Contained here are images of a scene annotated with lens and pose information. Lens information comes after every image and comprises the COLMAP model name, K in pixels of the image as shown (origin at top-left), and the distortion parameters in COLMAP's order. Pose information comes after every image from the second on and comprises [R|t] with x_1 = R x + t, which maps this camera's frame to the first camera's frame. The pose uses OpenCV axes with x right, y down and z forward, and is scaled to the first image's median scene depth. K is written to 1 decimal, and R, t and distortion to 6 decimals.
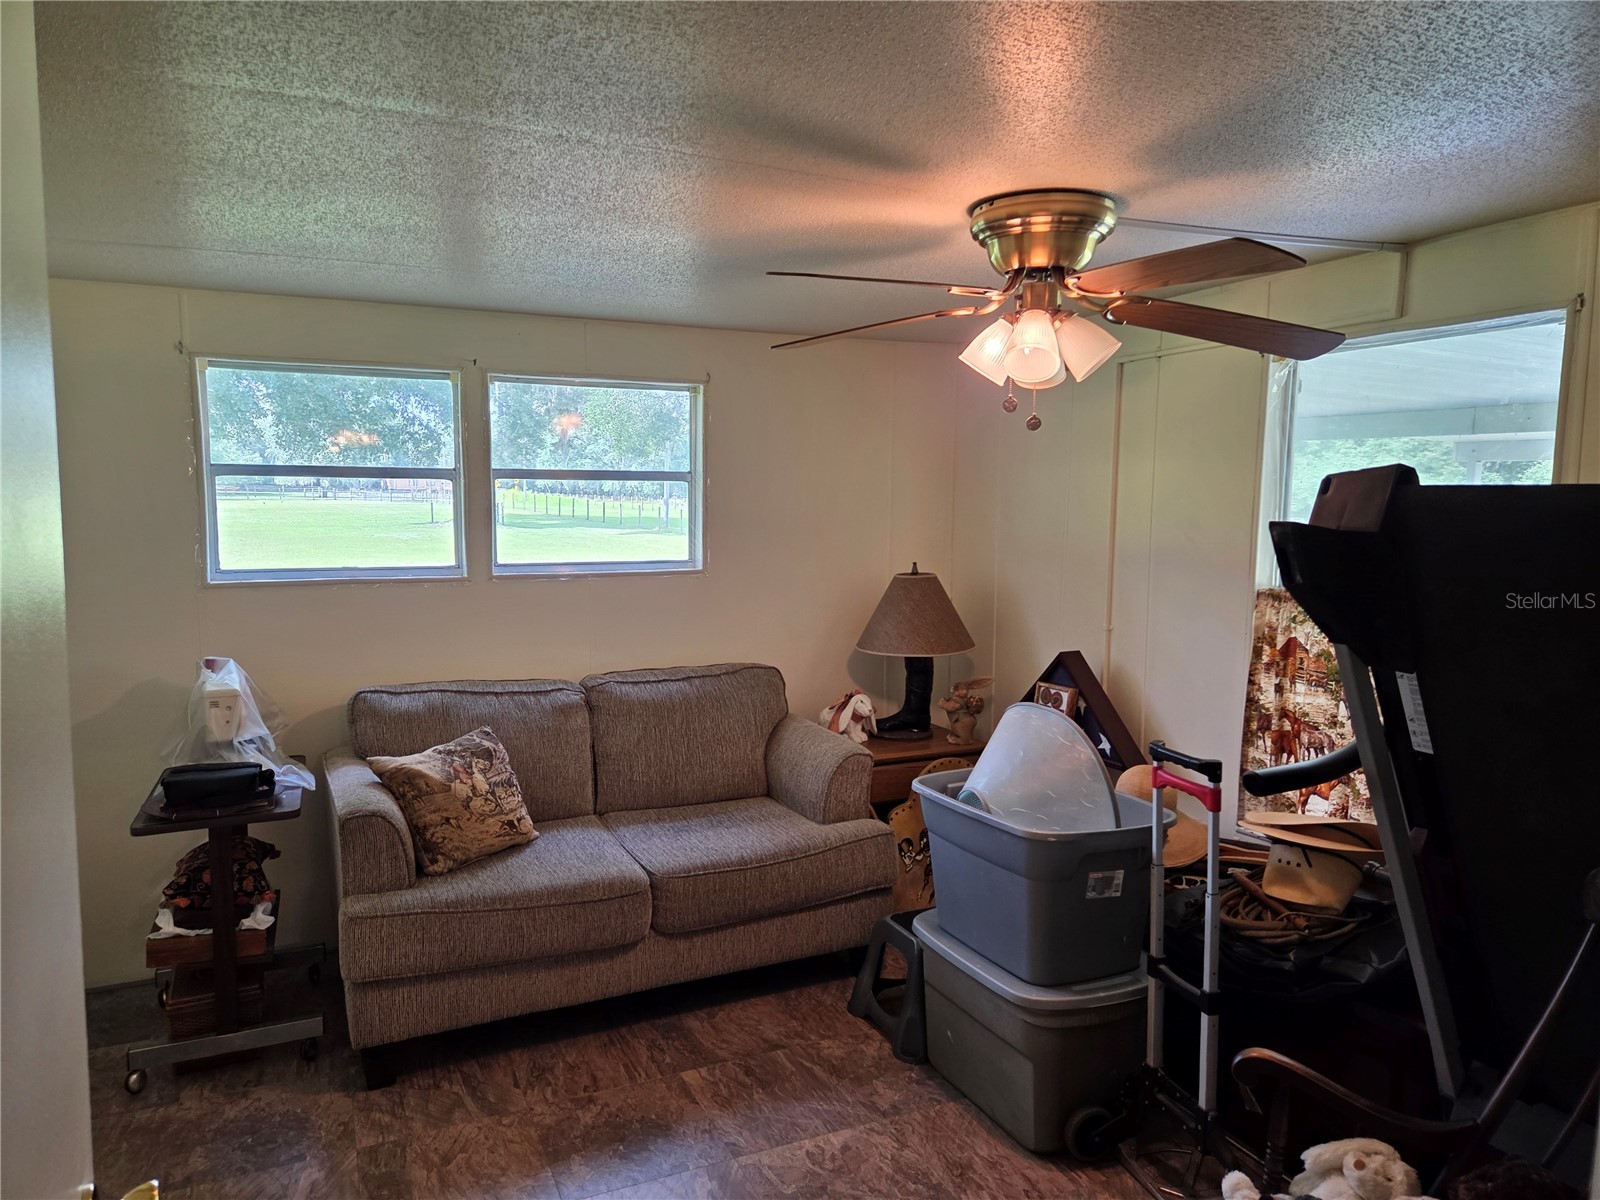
lens RADIAL K [[1072.4, 0, 789.0], [0, 1072.4, 603.8], [0, 0, 1]] dist [0.076929, -0.069354]
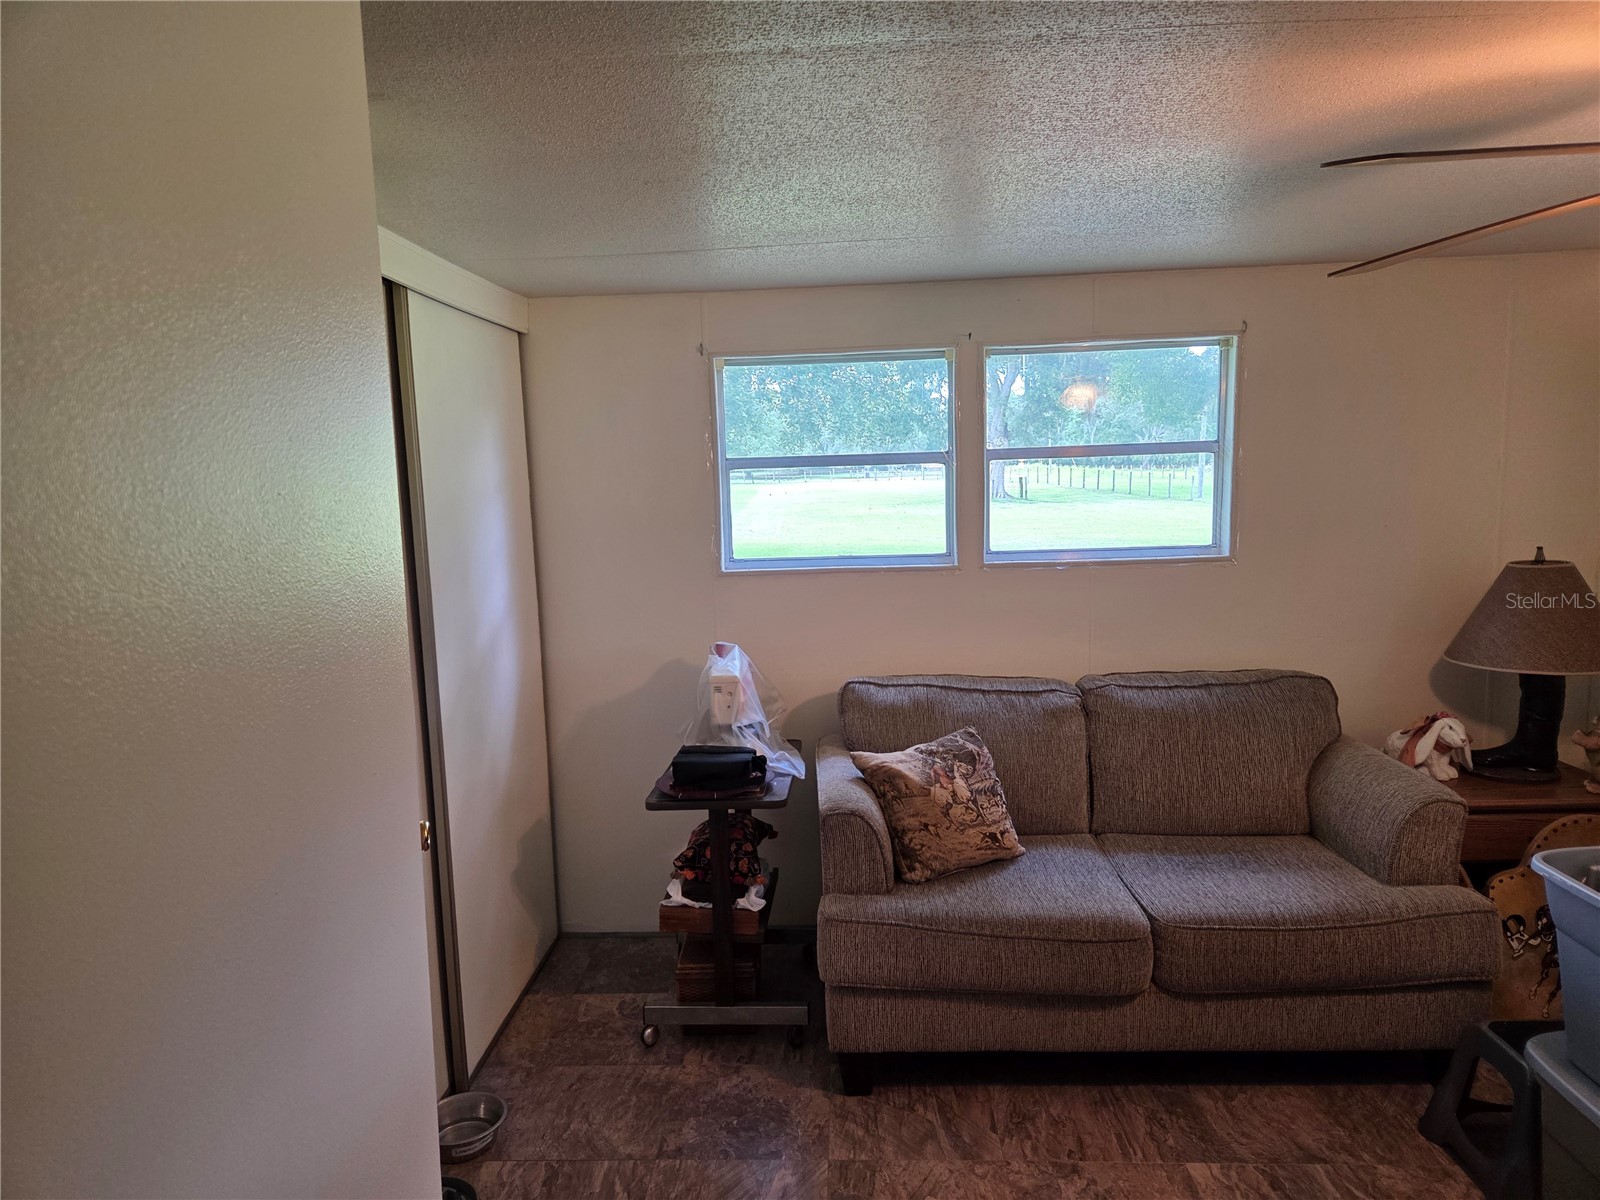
lens RADIAL K [[1067.2, 0, 784.8], [0, 1067.2, 607.2], [0, 0, 1]] dist [0.075318, -0.072481]
pose [[0.886882, 0.024171, -0.461363, 0.002037], [-0.011282, 0.999466, 0.030674, -0.017561], [0.461858, -0.021999, 0.886681, 0.110016]]
